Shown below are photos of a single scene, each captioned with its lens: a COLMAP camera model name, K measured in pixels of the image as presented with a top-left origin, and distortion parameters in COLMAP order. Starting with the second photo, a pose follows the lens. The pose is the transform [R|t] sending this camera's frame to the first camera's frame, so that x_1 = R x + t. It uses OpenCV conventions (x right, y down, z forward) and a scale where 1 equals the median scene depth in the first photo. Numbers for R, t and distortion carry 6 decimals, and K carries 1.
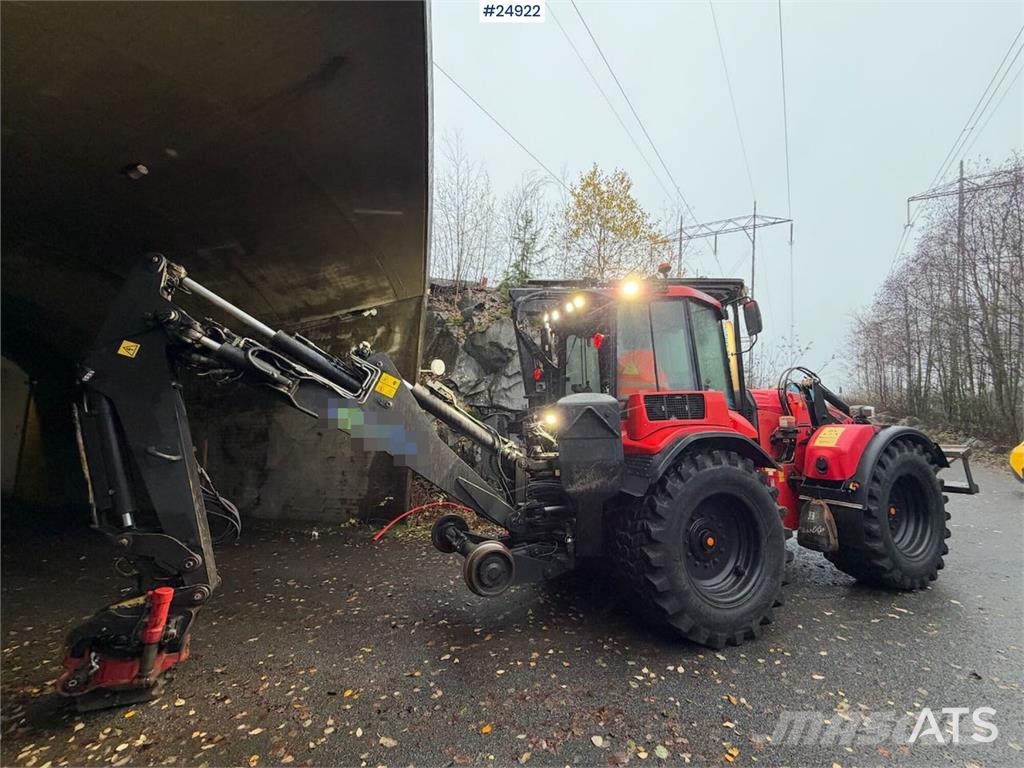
lens RADIAL K [[414.7, 0, 512.0], [0, 414.7, 384.0], [0, 0, 1]] dist [0.000126, -0.000246]
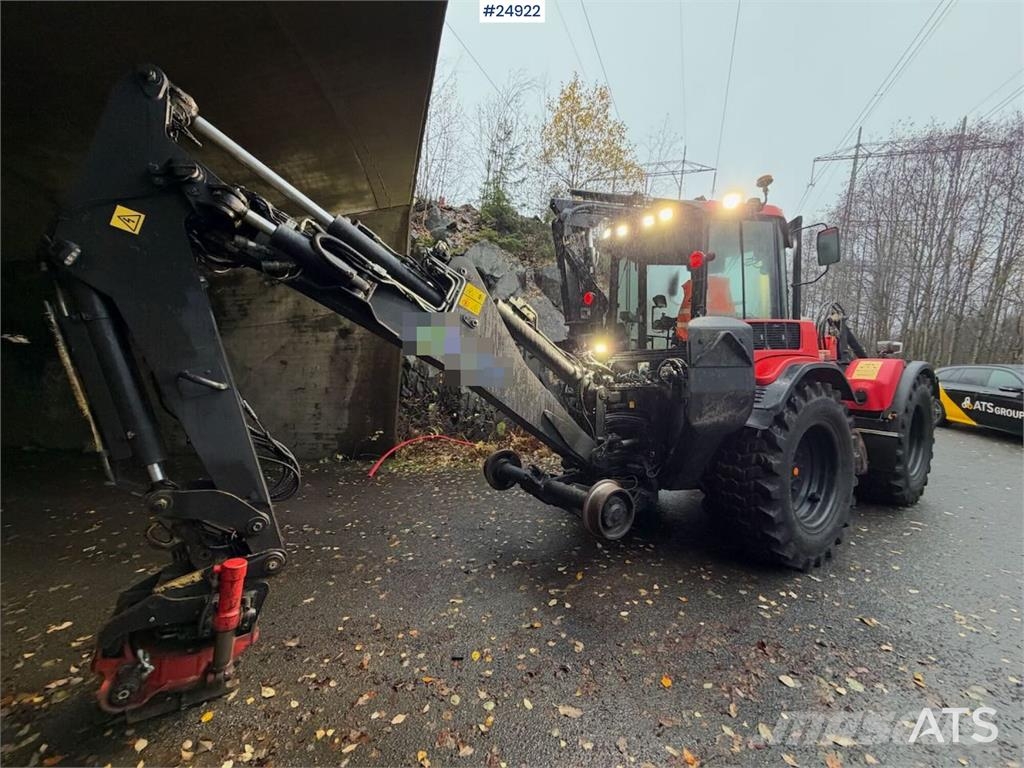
lens RADIAL K [[403.2, 0, 510.5], [0, 403.2, 382.9], [0, 0, 1]] dist [-0.001332, 0.000144]
pose [[0.983726, 0.006076, 0.179574, -0.373529], [-0.034174, 0.987511, 0.153798, 0.041454], [-0.176397, -0.157432, 0.971648, 0.204509]]
